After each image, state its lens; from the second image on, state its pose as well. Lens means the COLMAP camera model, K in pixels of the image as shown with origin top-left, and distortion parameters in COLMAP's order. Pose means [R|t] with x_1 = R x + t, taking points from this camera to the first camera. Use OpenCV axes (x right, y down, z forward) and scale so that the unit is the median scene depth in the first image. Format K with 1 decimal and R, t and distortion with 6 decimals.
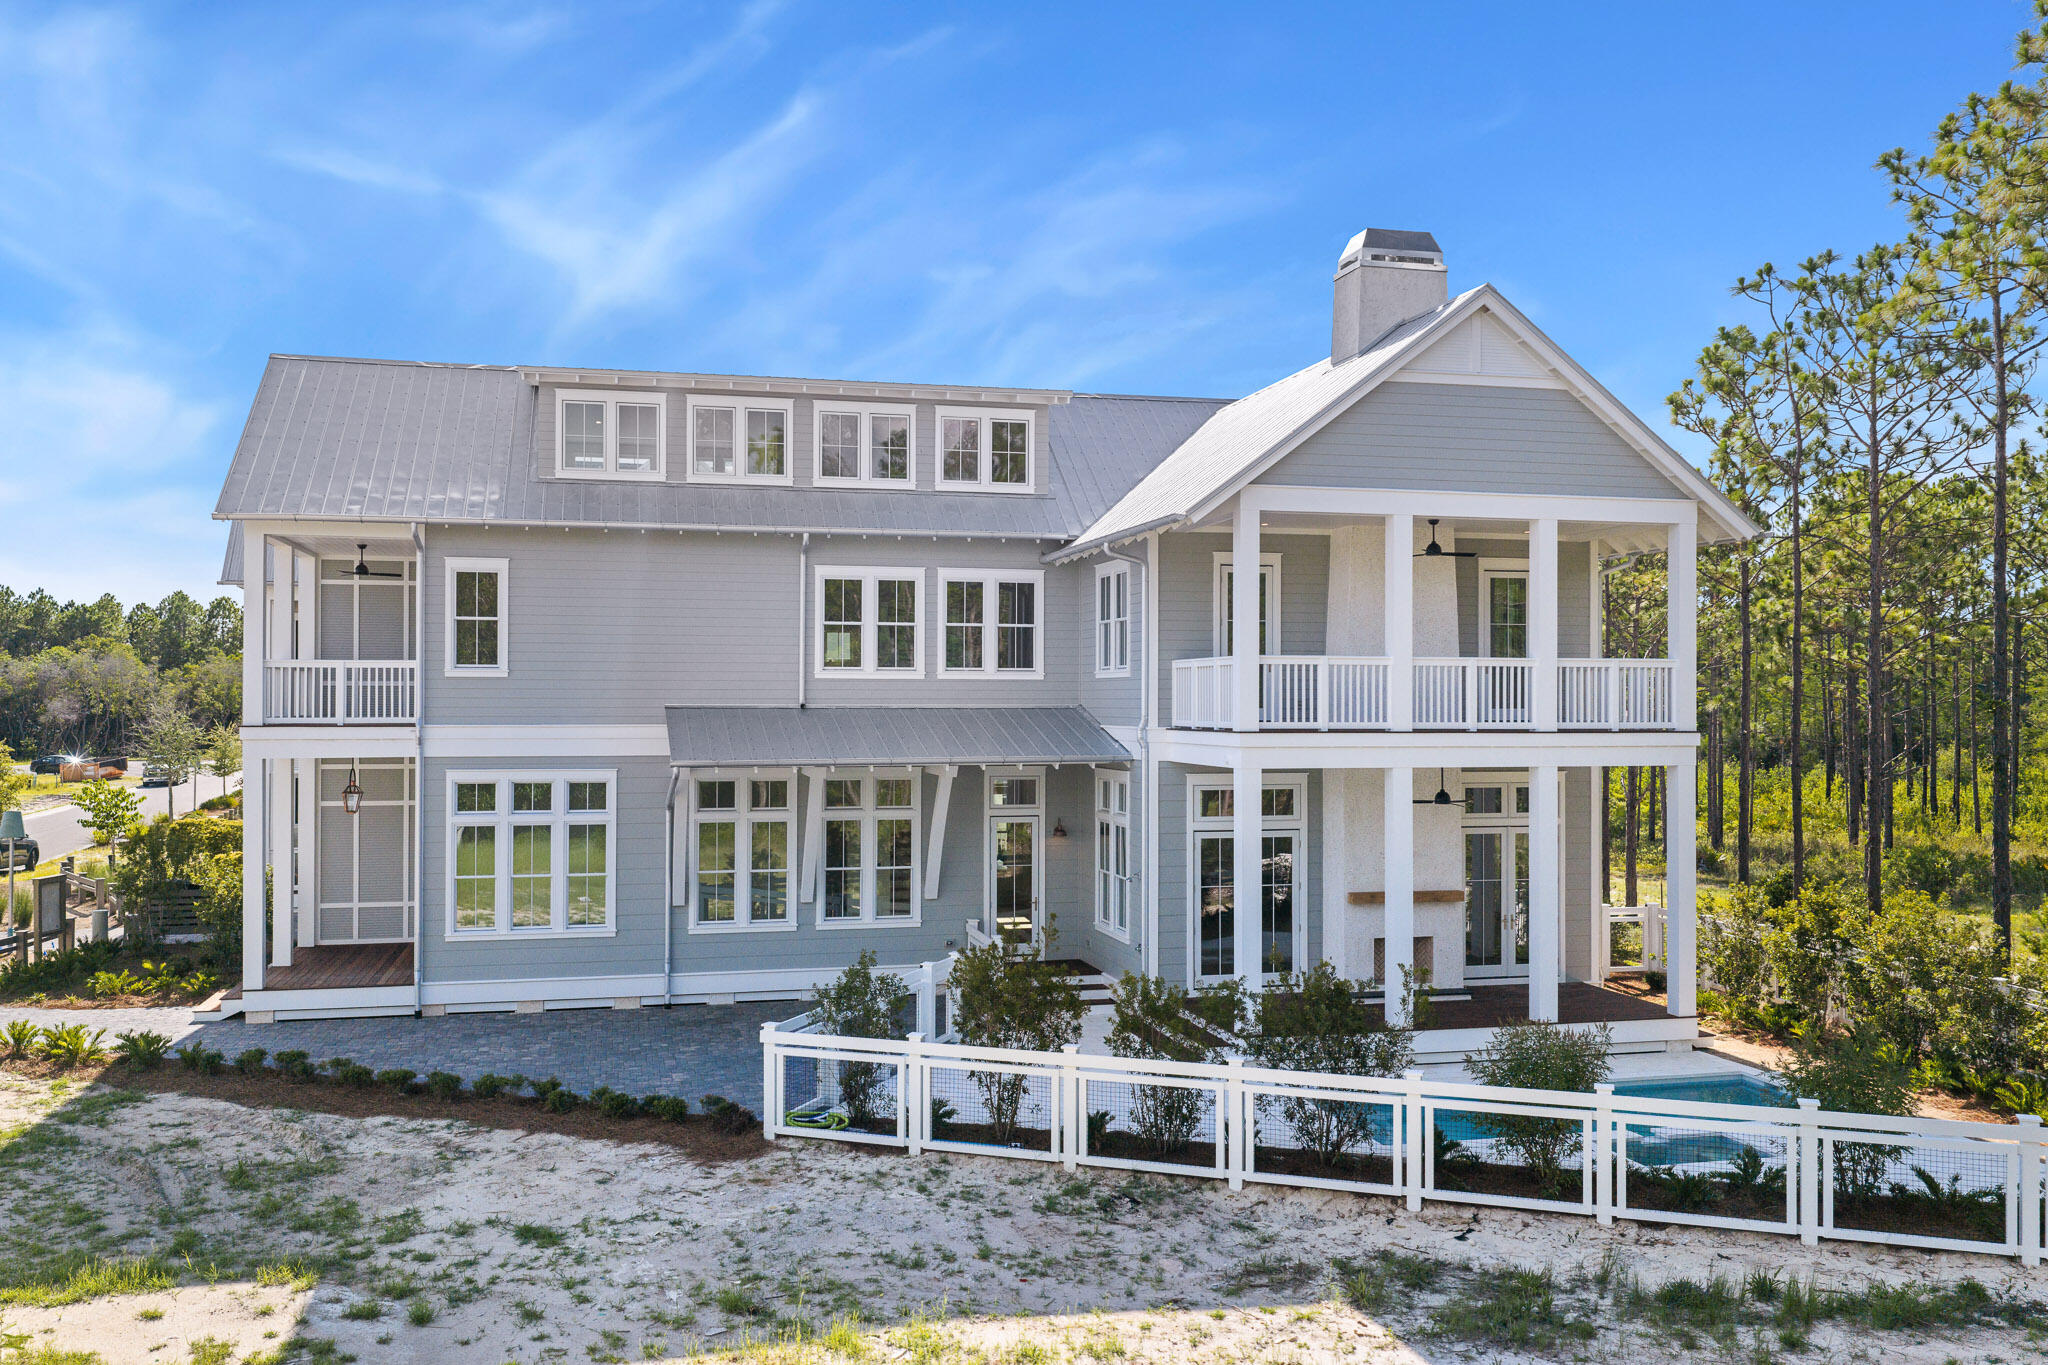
lens RADIAL K [[1702.8, 0, 1024.5], [0, 1702.8, 702.7], [0, 0, 1]] dist [0.008778, -0.008806]
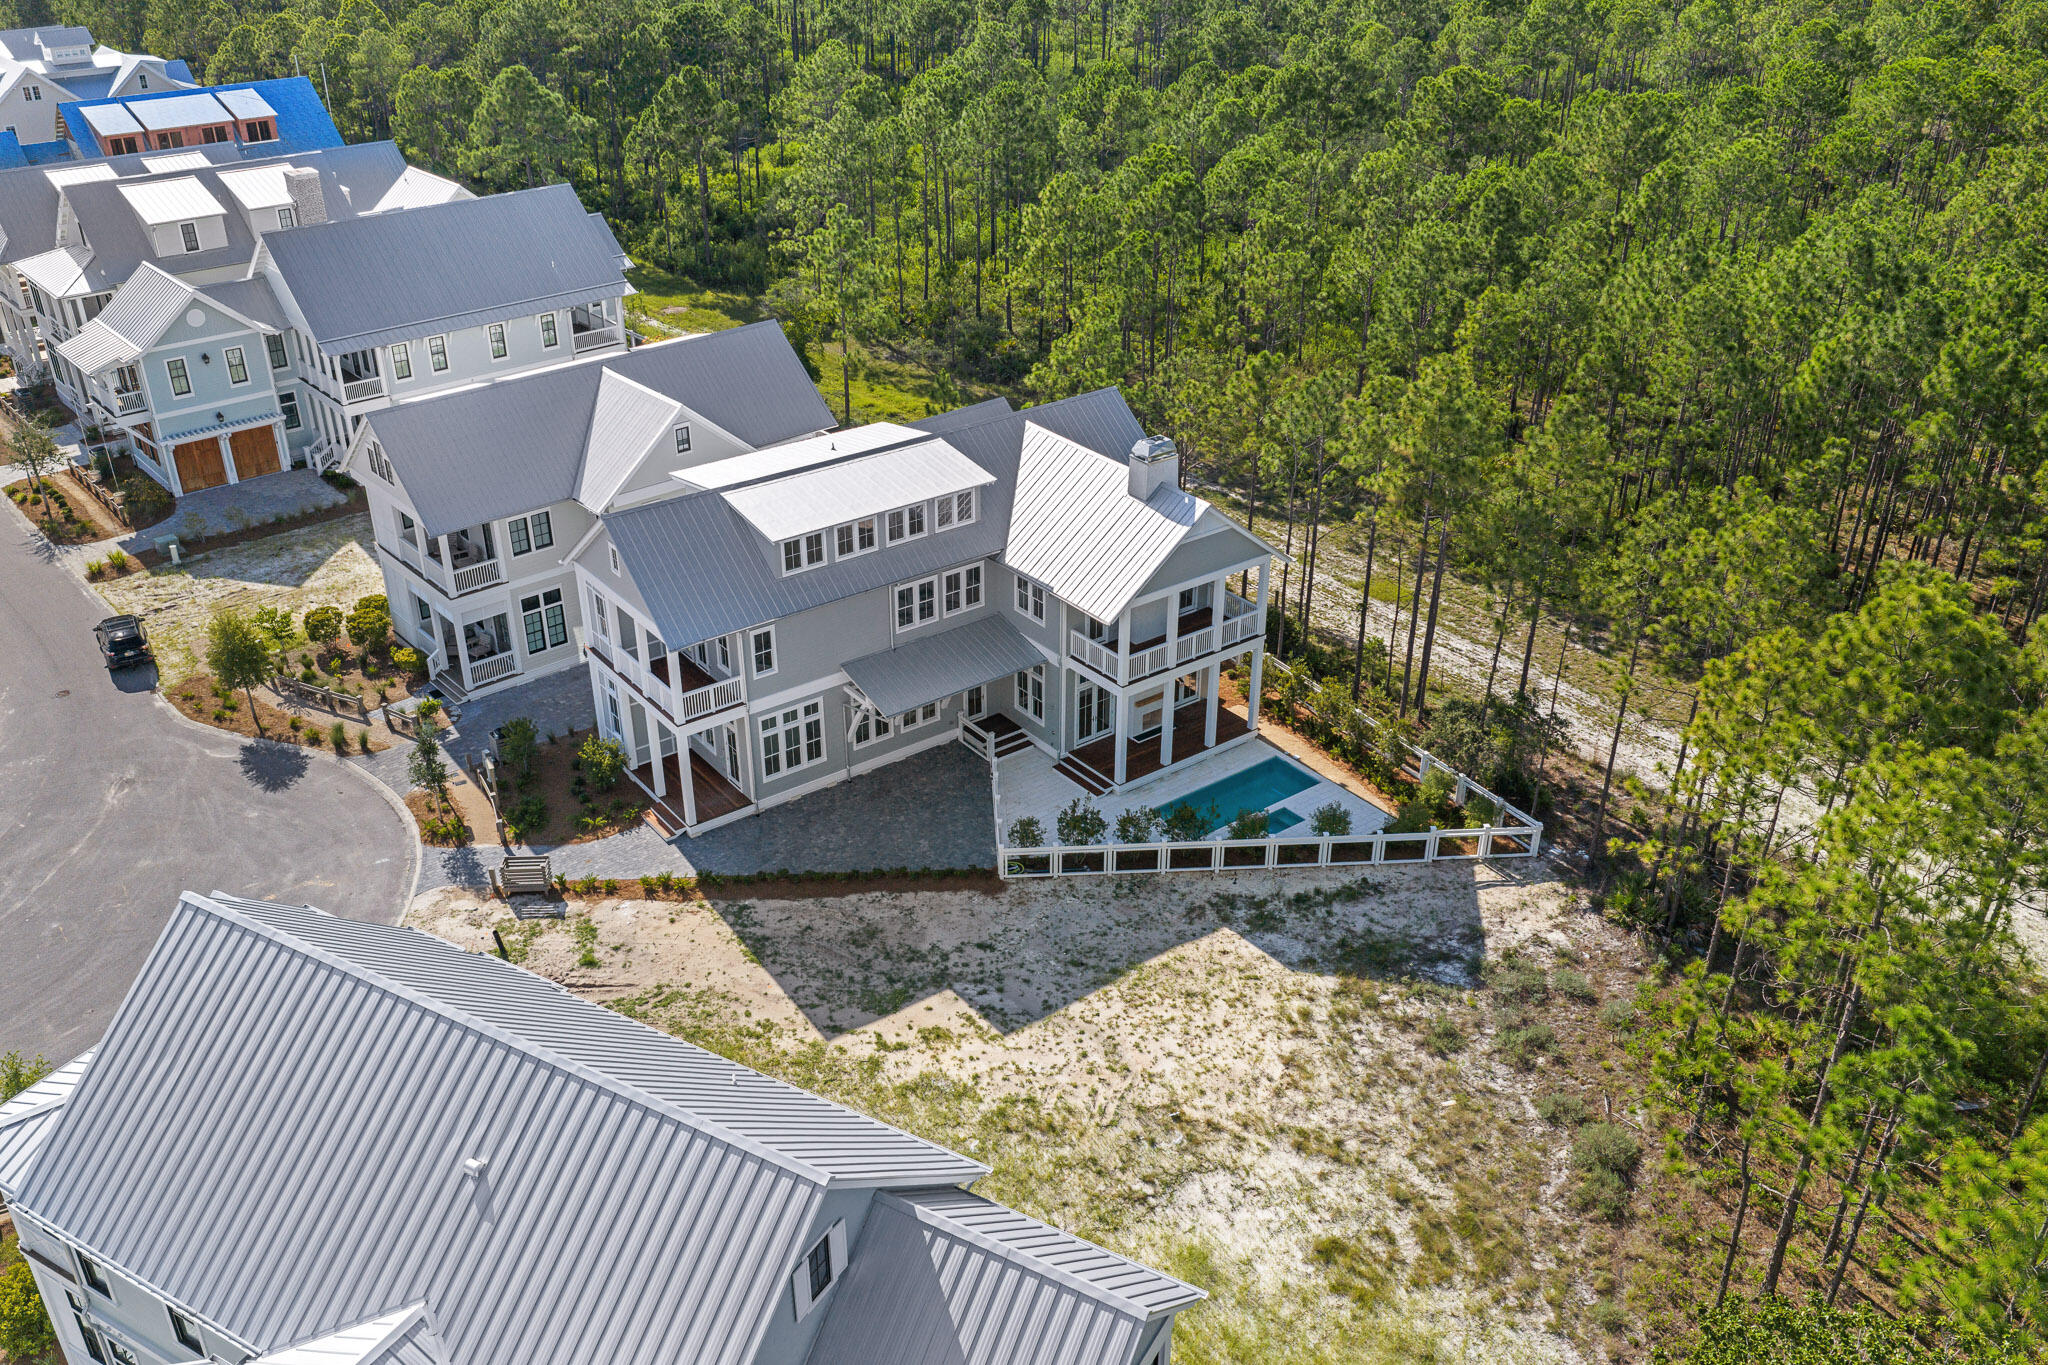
lens RADIAL K [[1702.8, 0, 1024.5], [0, 1702.8, 702.7], [0, 0, 1]] dist [0.008778, -0.008806]
pose [[0.917877, -0.195144, 0.345574, -0.825759], [0.003308, 0.874490, 0.485033, -1.104469], [-0.396852, -0.444057, 0.803319, -0.947138]]
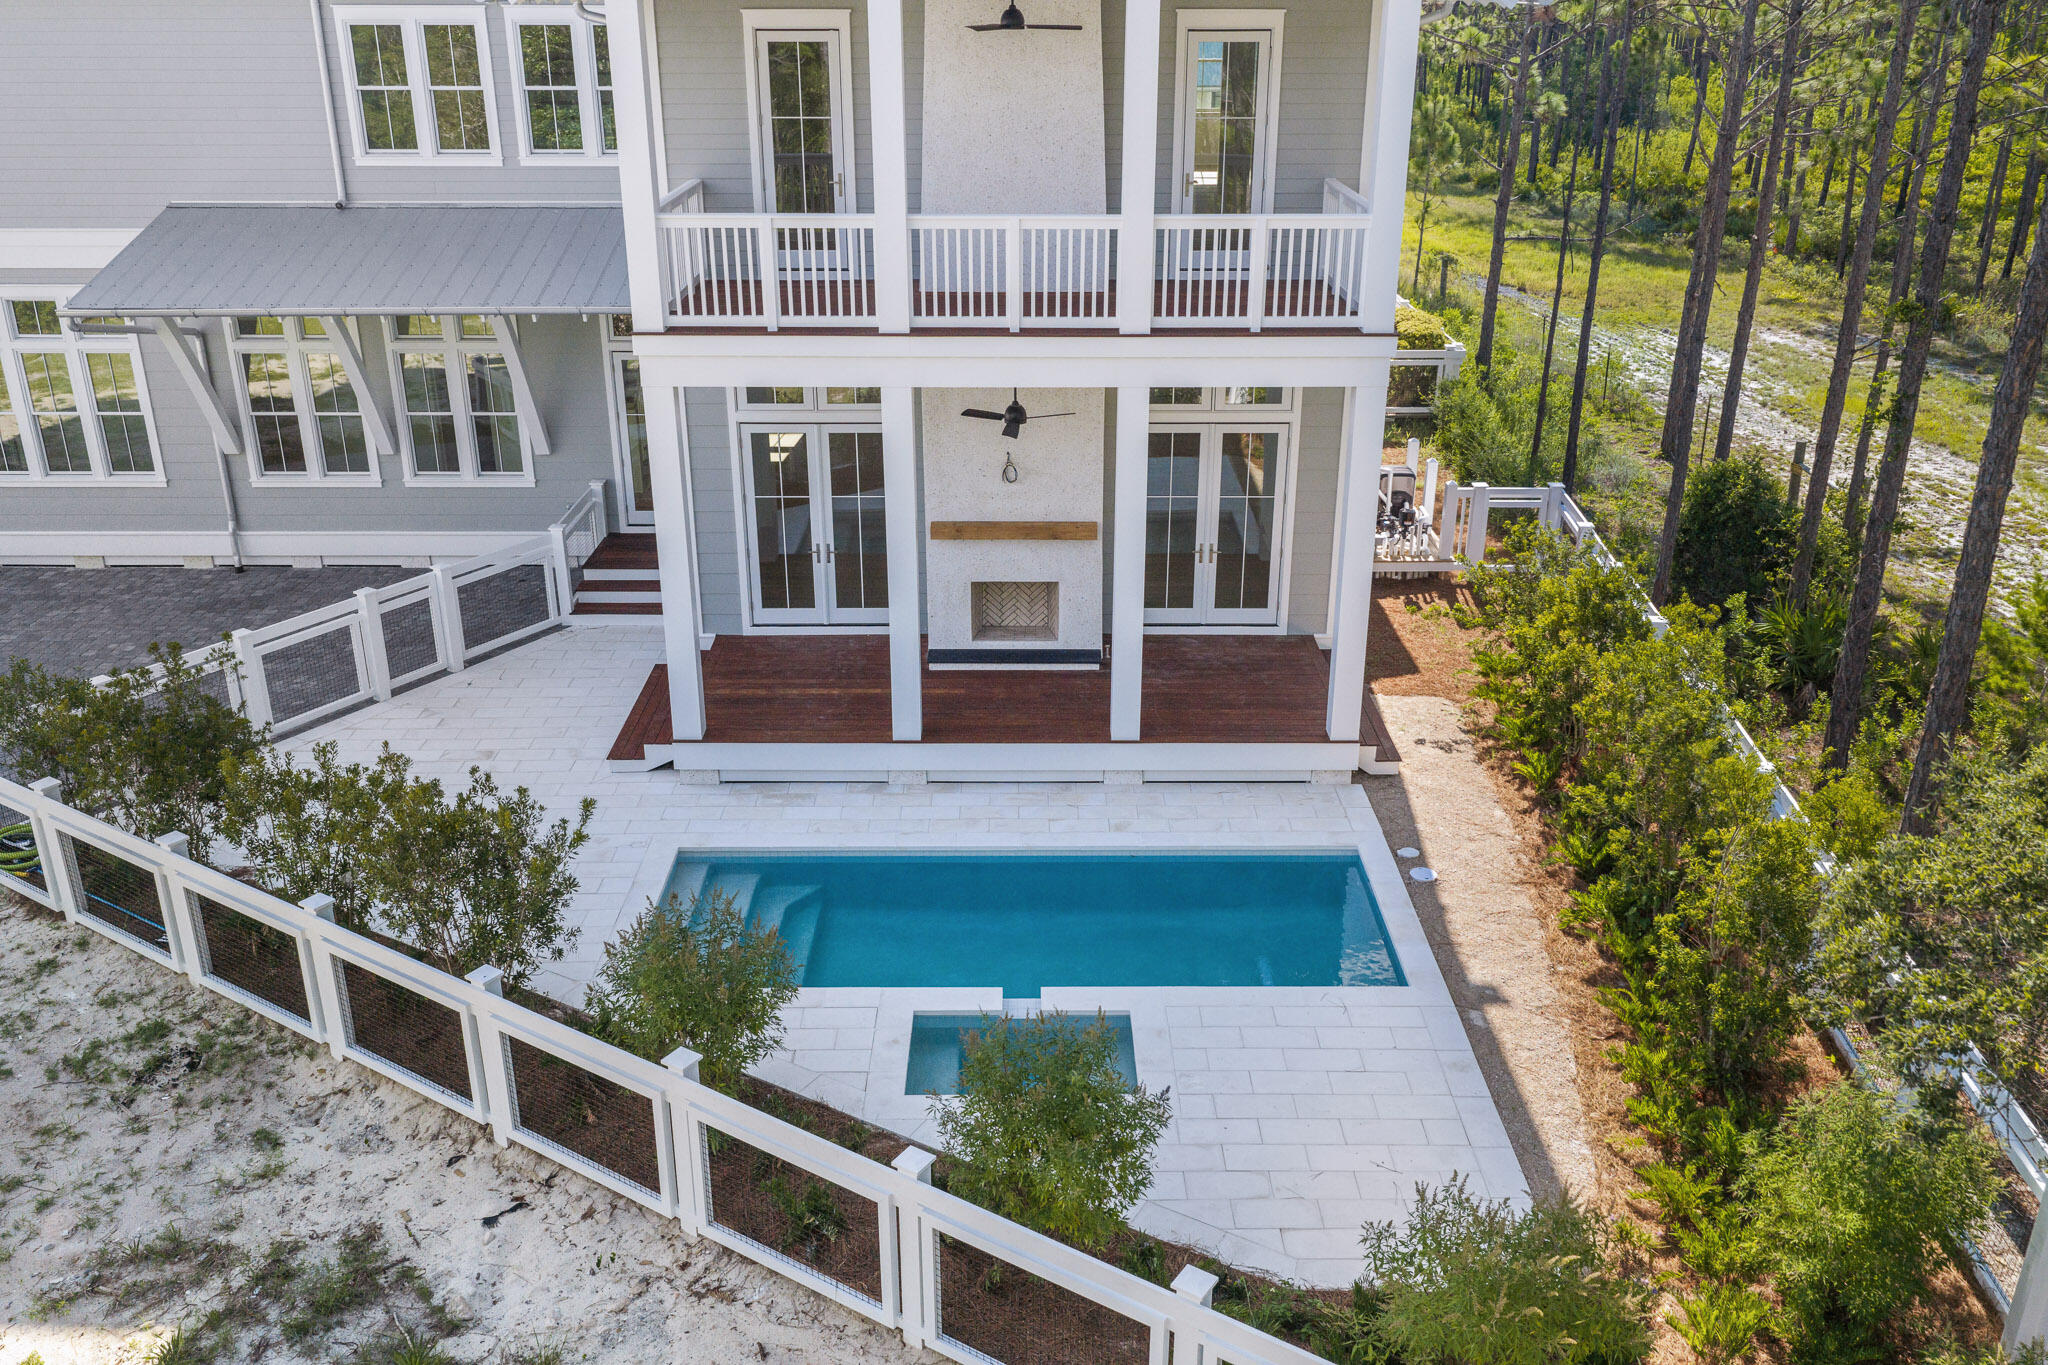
lens RADIAL K [[1702.8, 0, 1024.5], [0, 1702.8, 702.7], [0, 0, 1]] dist [0.008778, -0.008806]
pose [[0.971688, 0.091909, -0.217660, 0.393782], [0.000209, 0.920902, 0.389794, -0.100320], [0.236269, -0.378803, 0.894810, 0.333468]]
